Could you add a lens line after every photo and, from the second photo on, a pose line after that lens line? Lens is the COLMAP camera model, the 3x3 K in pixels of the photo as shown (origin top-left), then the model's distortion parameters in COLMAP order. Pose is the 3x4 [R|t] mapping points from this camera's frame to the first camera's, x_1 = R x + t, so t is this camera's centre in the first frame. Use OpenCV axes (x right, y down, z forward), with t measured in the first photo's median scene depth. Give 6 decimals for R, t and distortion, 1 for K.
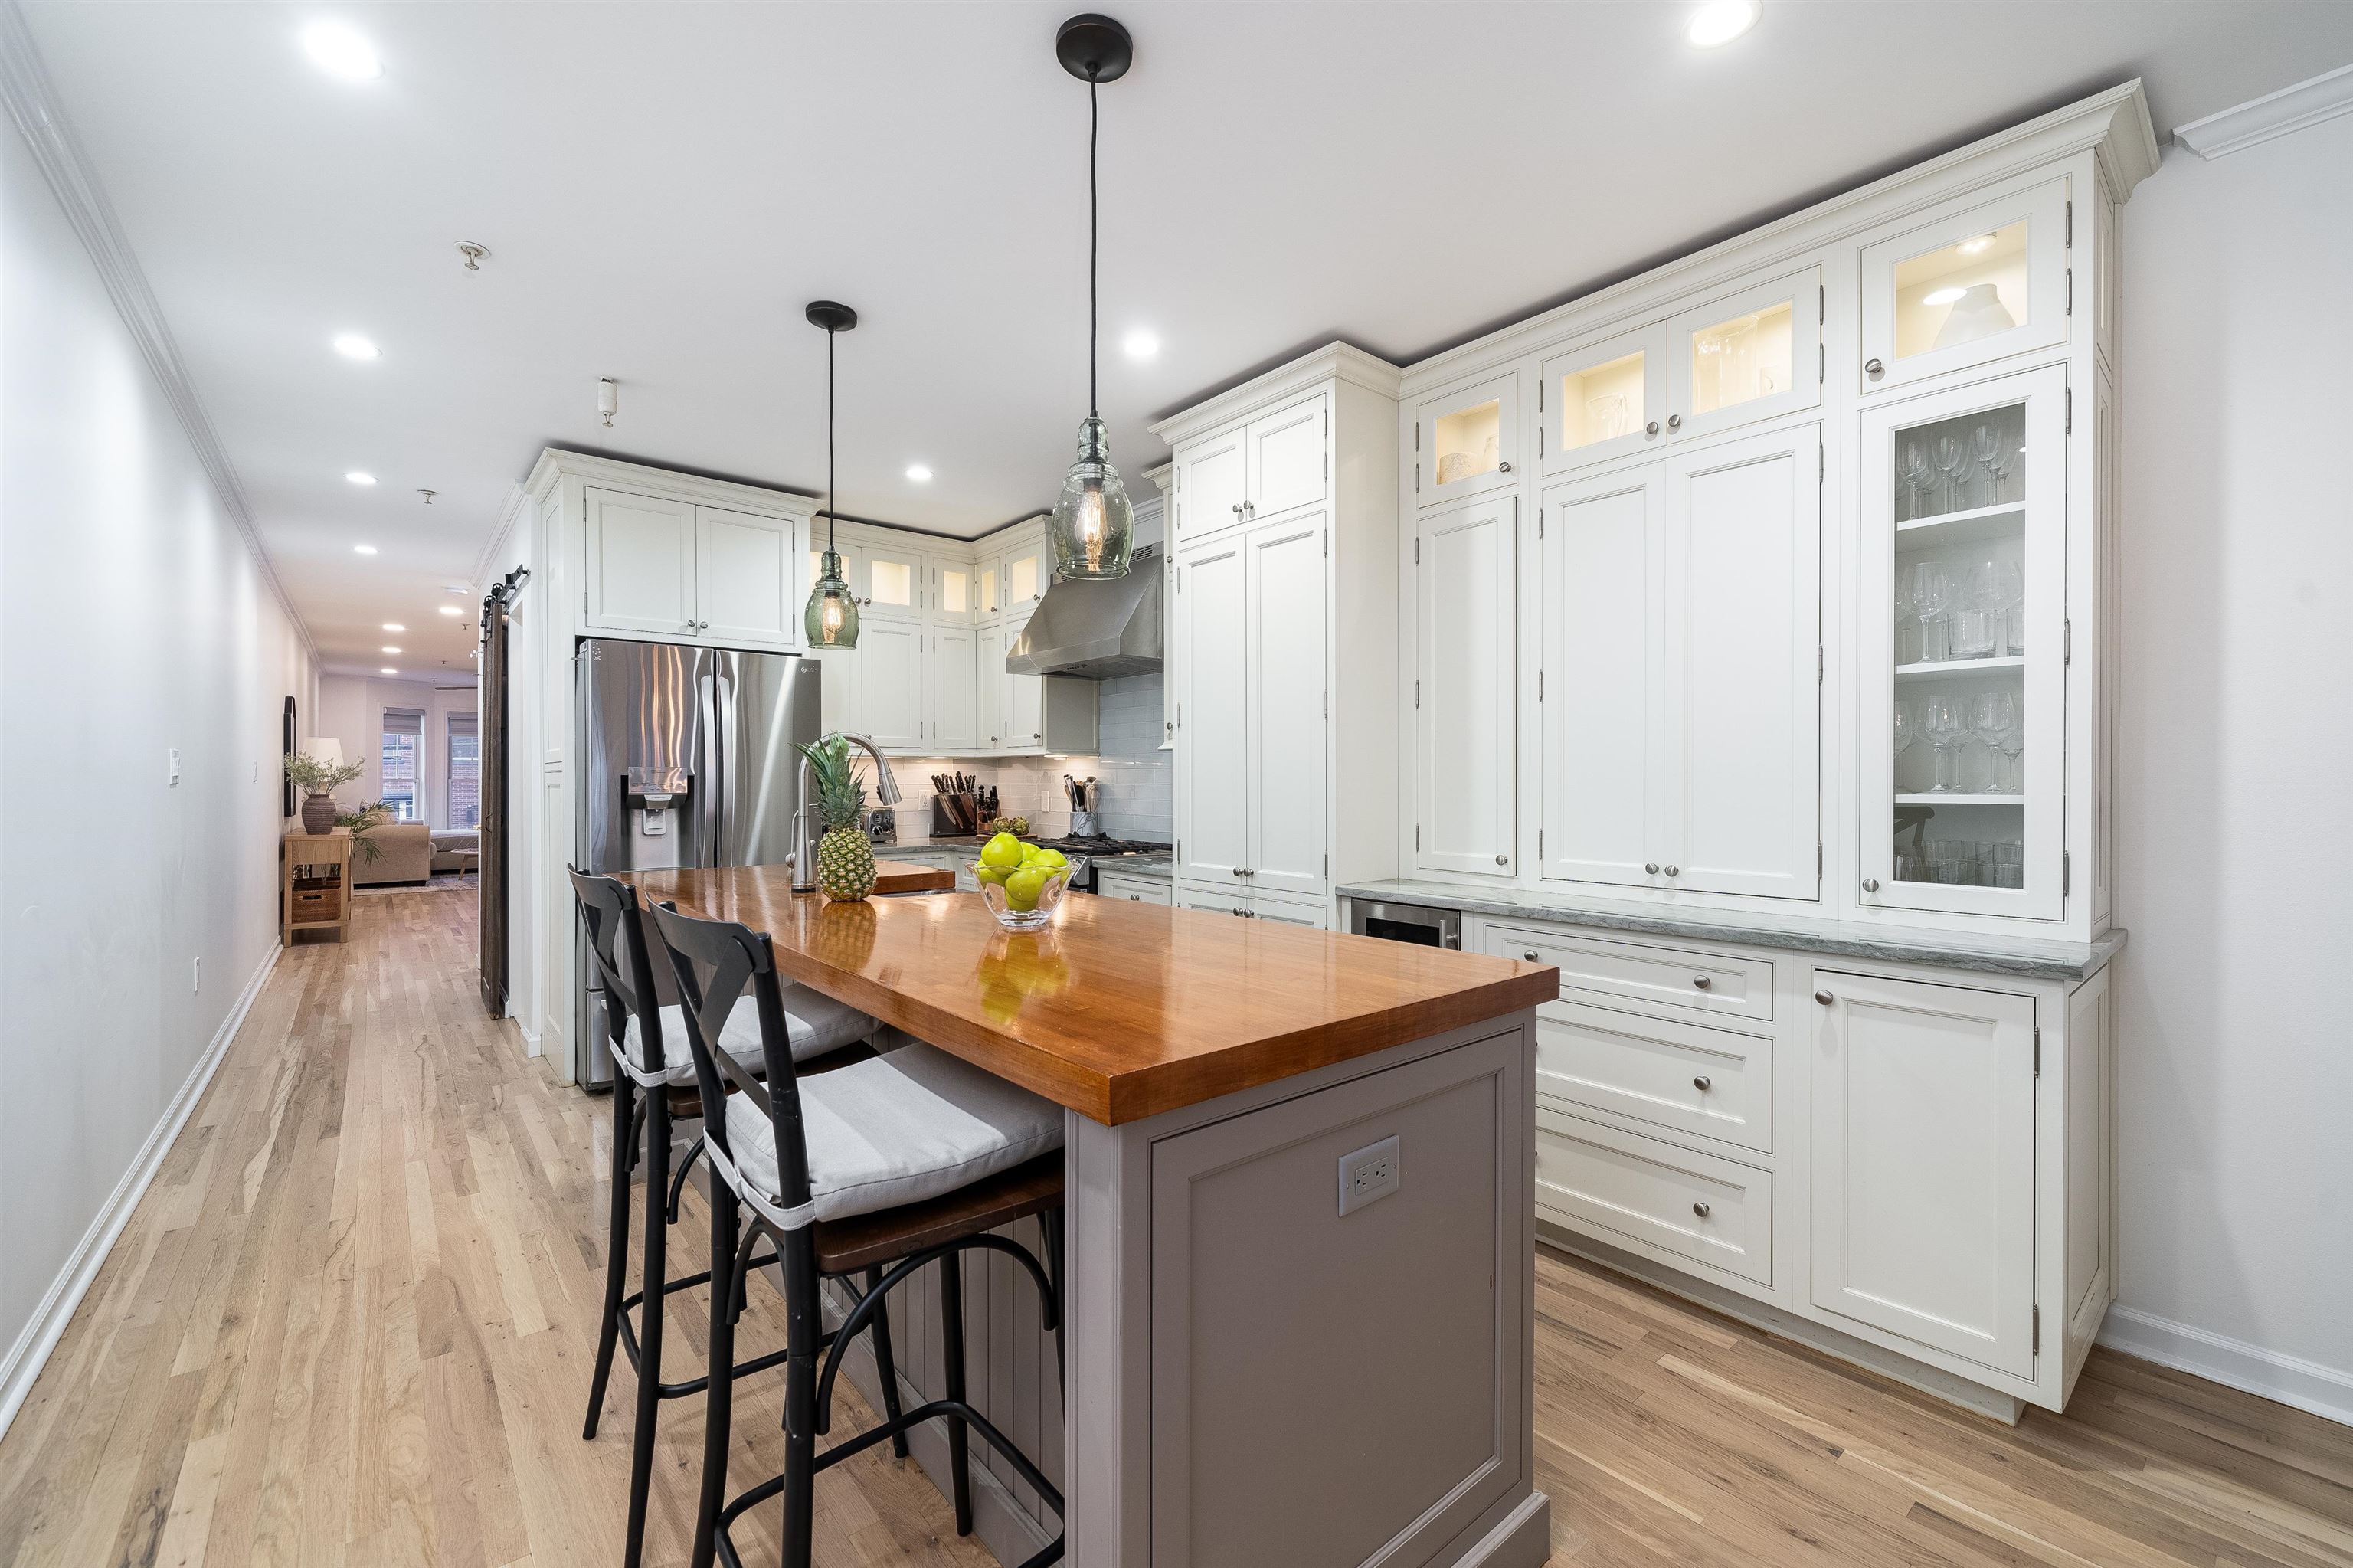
lens RADIAL K [[954.9, 0, 1157.5], [0, 954.9, 778.2], [0, 0, 1]] dist [-0.000166, 0.000065]
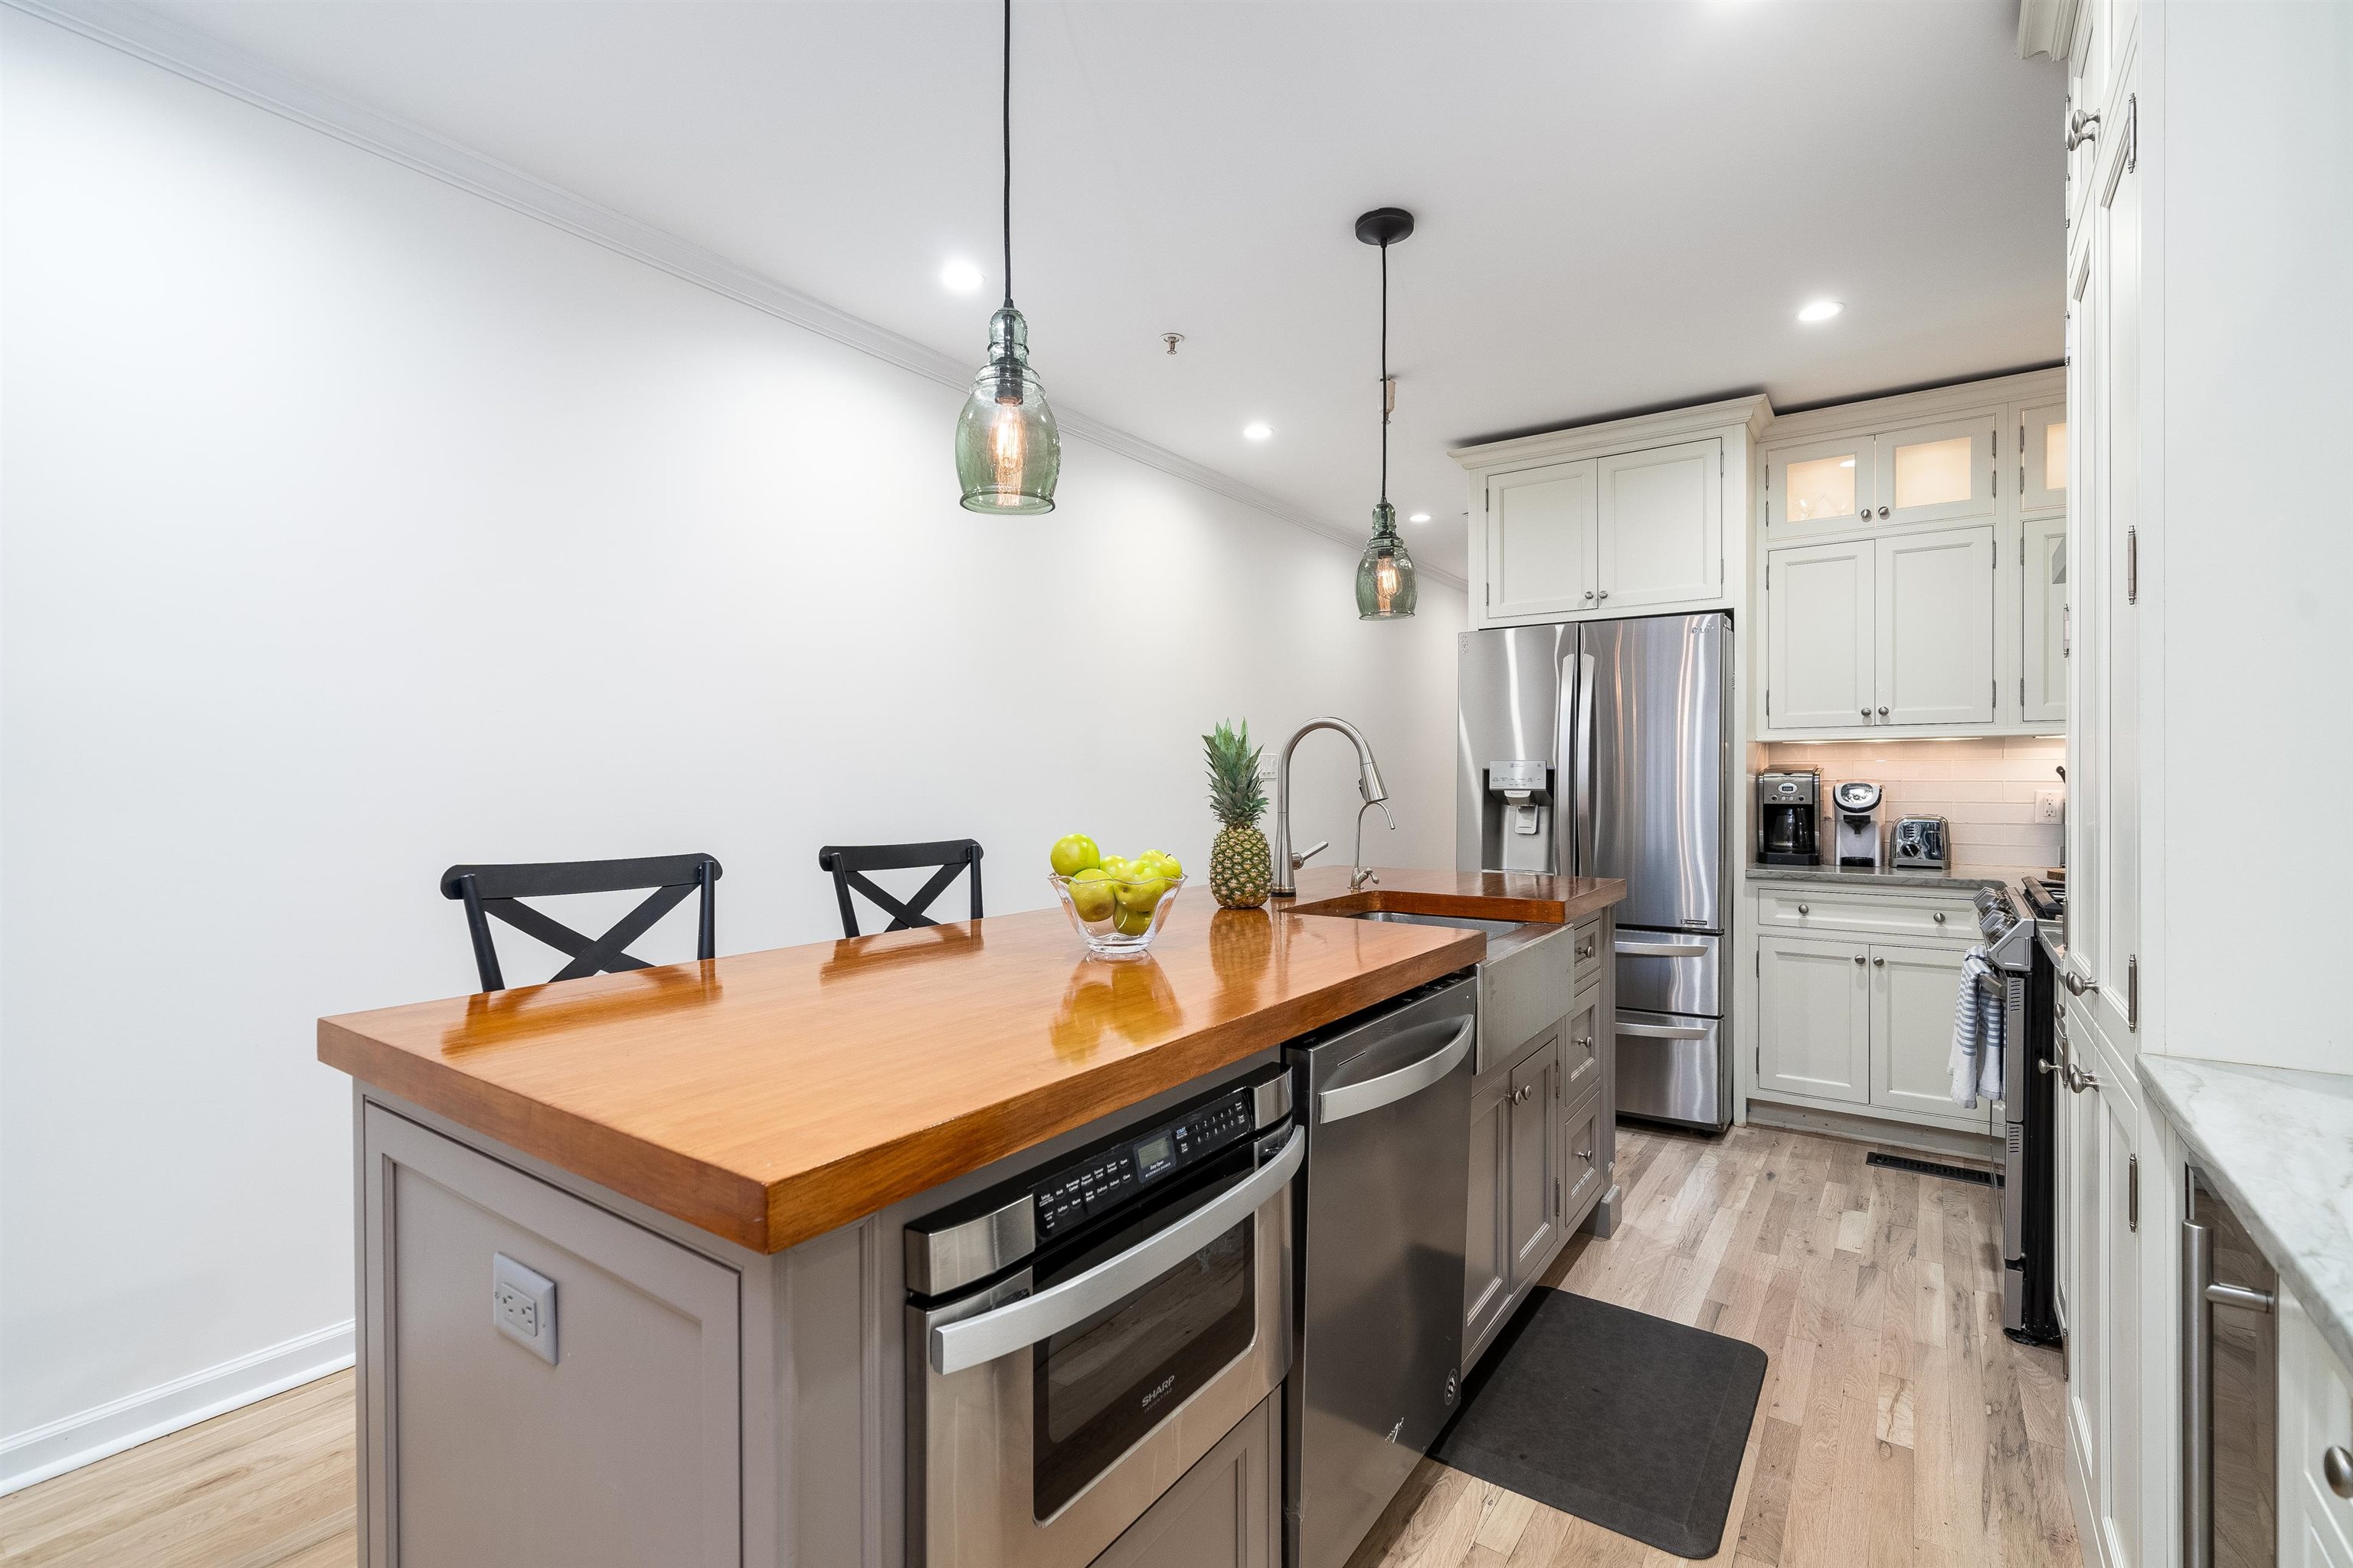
lens RADIAL K [[1049.6, 0, 1180.0], [0, 1049.6, 780.3], [0, 0, 1]] dist [0.001156, 0.000470]
pose [[0.266356, 0.001495, -0.963874, 0.367083], [0.002256, 0.999995, 0.002175, 0.004637], [0.963872, -0.002754, 0.266351, 0.412820]]
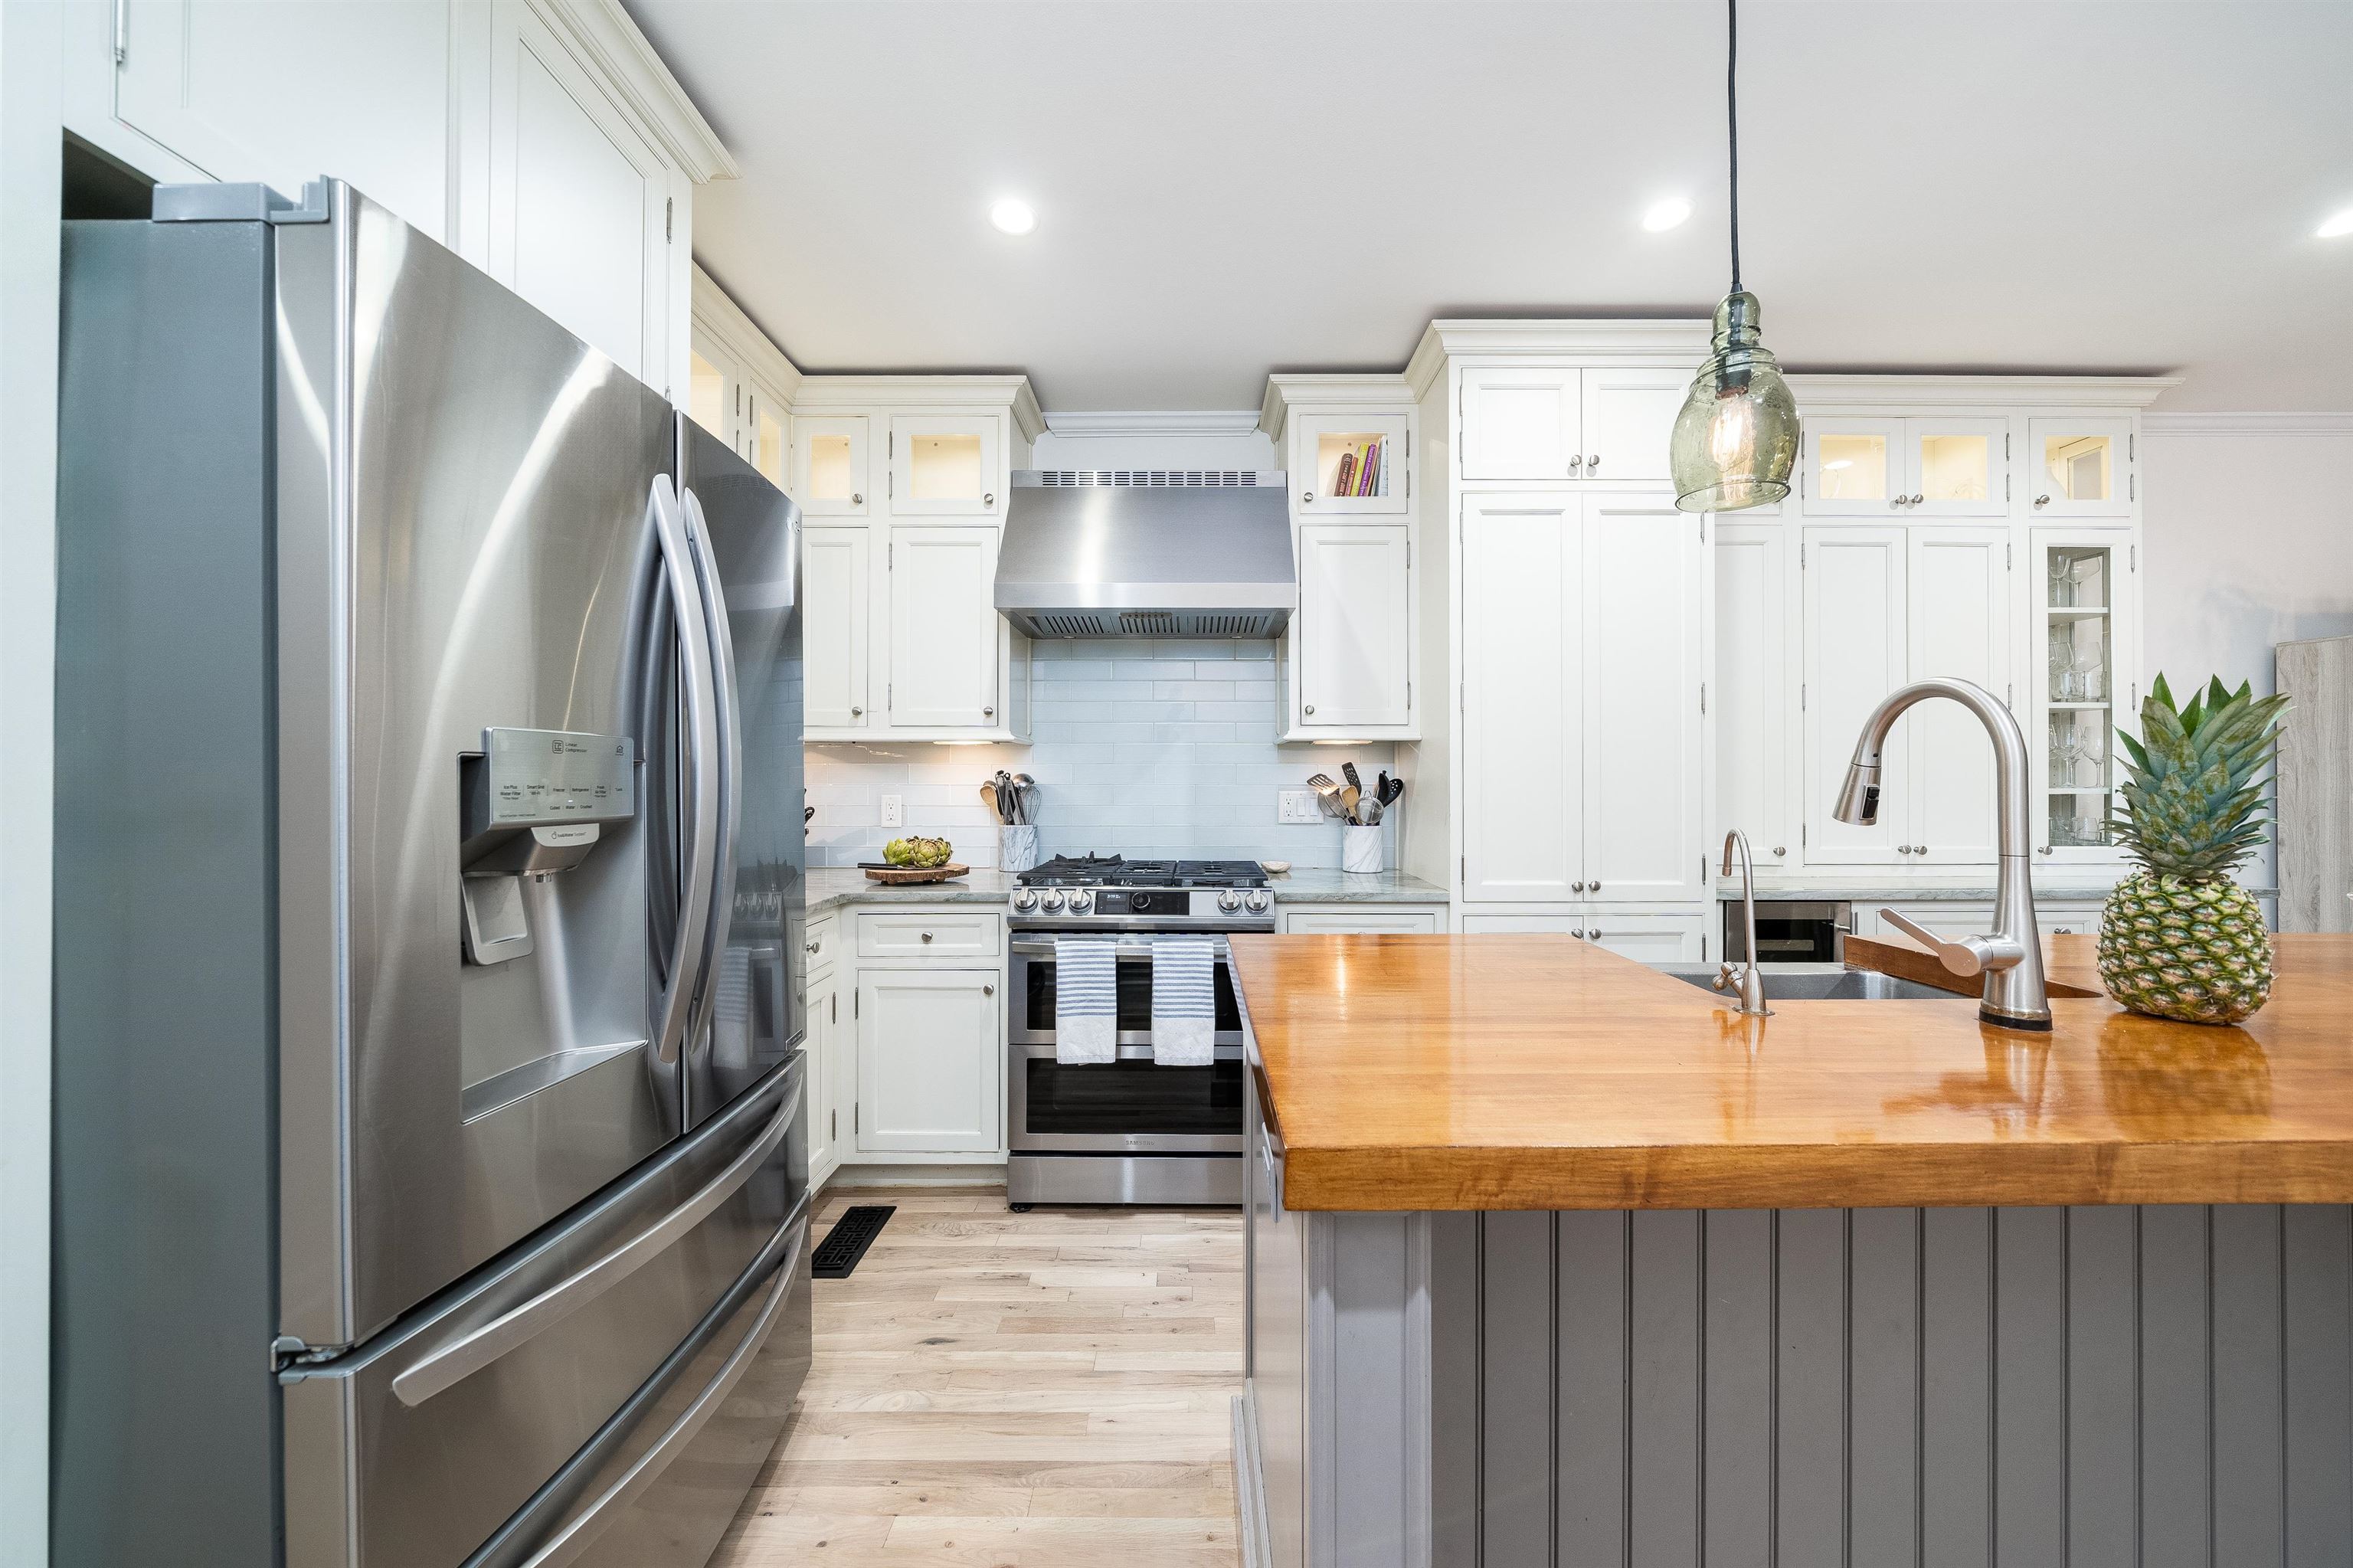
lens RADIAL K [[818.6, 0, 1184.3], [0, 818.6, 772.6], [0, 0, 1]] dist [-0.005975, -0.000118]
pose [[0.636136, 0.008179, 0.771534, -0.593772], [-0.000657, 0.999949, -0.010059, 0.003523], [-0.771577, 0.005891, 0.636109, 0.685002]]
